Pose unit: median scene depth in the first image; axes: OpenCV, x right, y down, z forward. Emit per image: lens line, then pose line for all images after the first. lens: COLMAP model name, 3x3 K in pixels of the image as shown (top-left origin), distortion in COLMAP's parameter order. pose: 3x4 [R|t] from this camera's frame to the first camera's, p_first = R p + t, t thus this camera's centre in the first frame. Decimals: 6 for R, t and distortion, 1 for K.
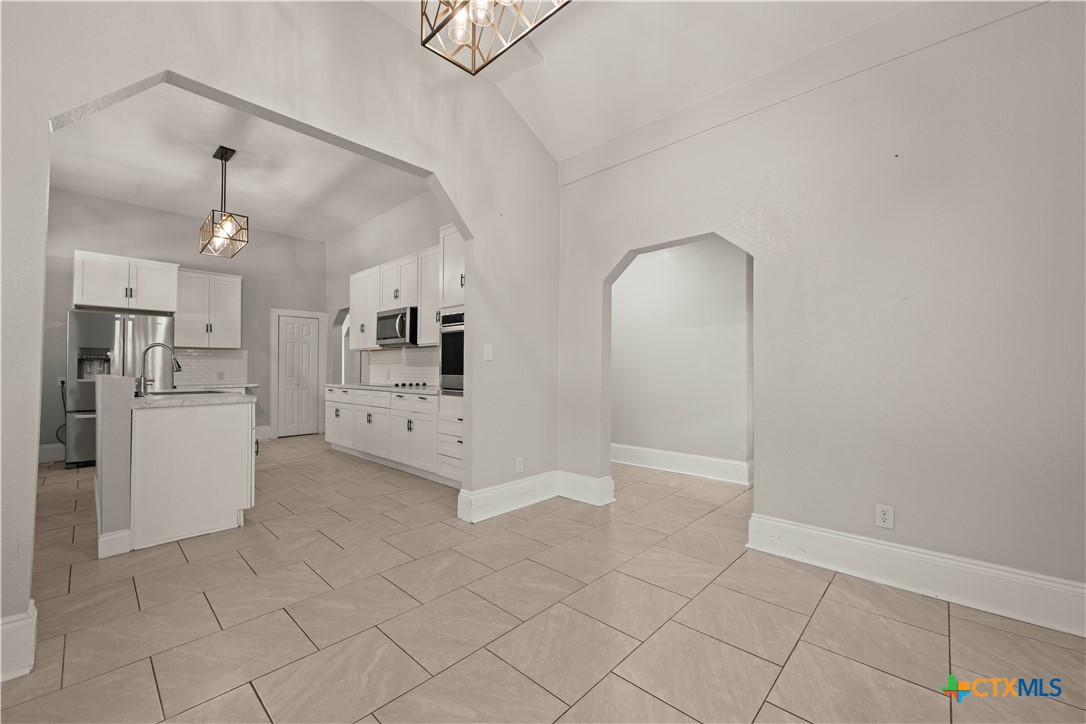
lens RADIAL K [[435.7, 0, 548.1], [0, 435.7, 369.7], [0, 0, 1]] dist [0.000534, -0.000210]
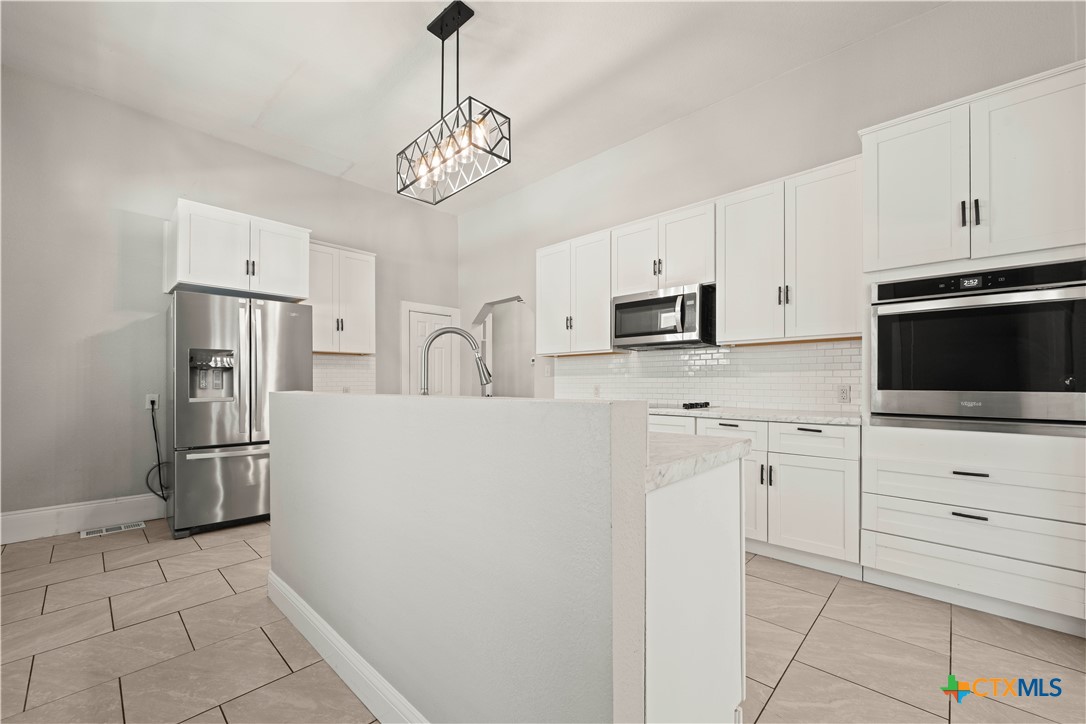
lens RADIAL K [[436.8, 0, 564.1], [0, 436.8, 386.7], [0, 0, 1]] dist [-0.013360, -0.000033]
pose [[0.999959, -0.003997, 0.008070, -0.490657], [0.003899, 0.999919, 0.012106, -0.000868], [-0.008117, -0.012074, 0.999894, 0.332507]]
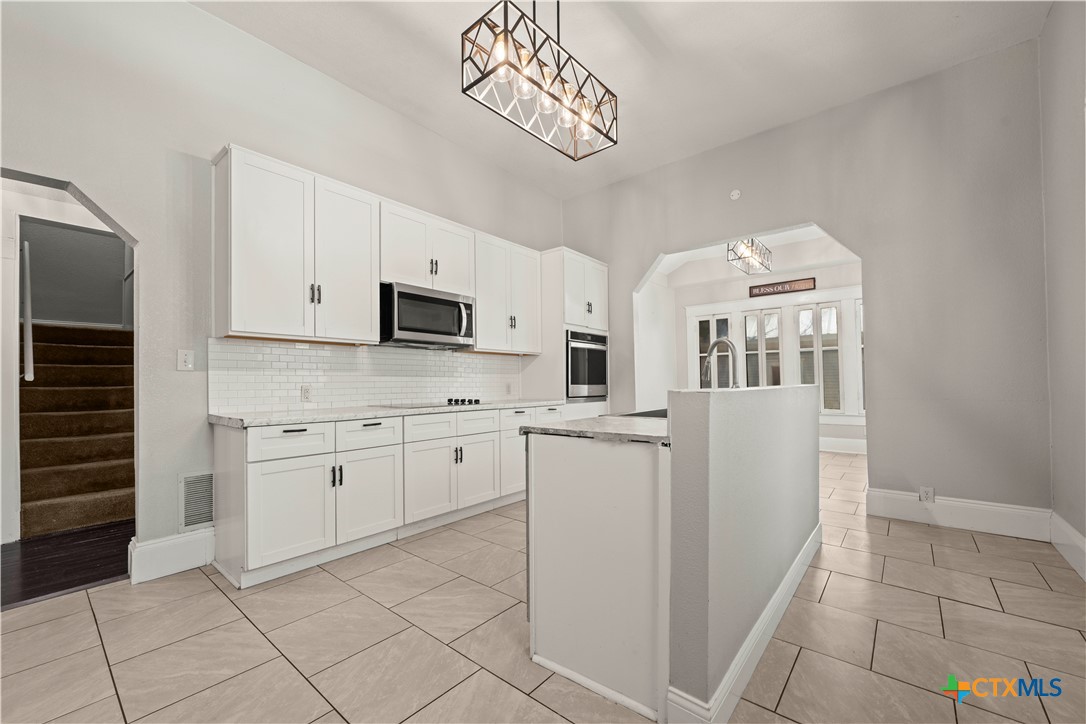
lens RADIAL K [[430.4, 0, 546.9], [0, 430.4, 382.8], [0, 0, 1]] dist [-0.000625, -0.000260]
pose [[-0.050355, -0.002892, 0.998727, -0.986596], [0.000552, 0.999996, 0.002923, 0.001528], [-0.998731, 0.000699, -0.050353, 0.835650]]
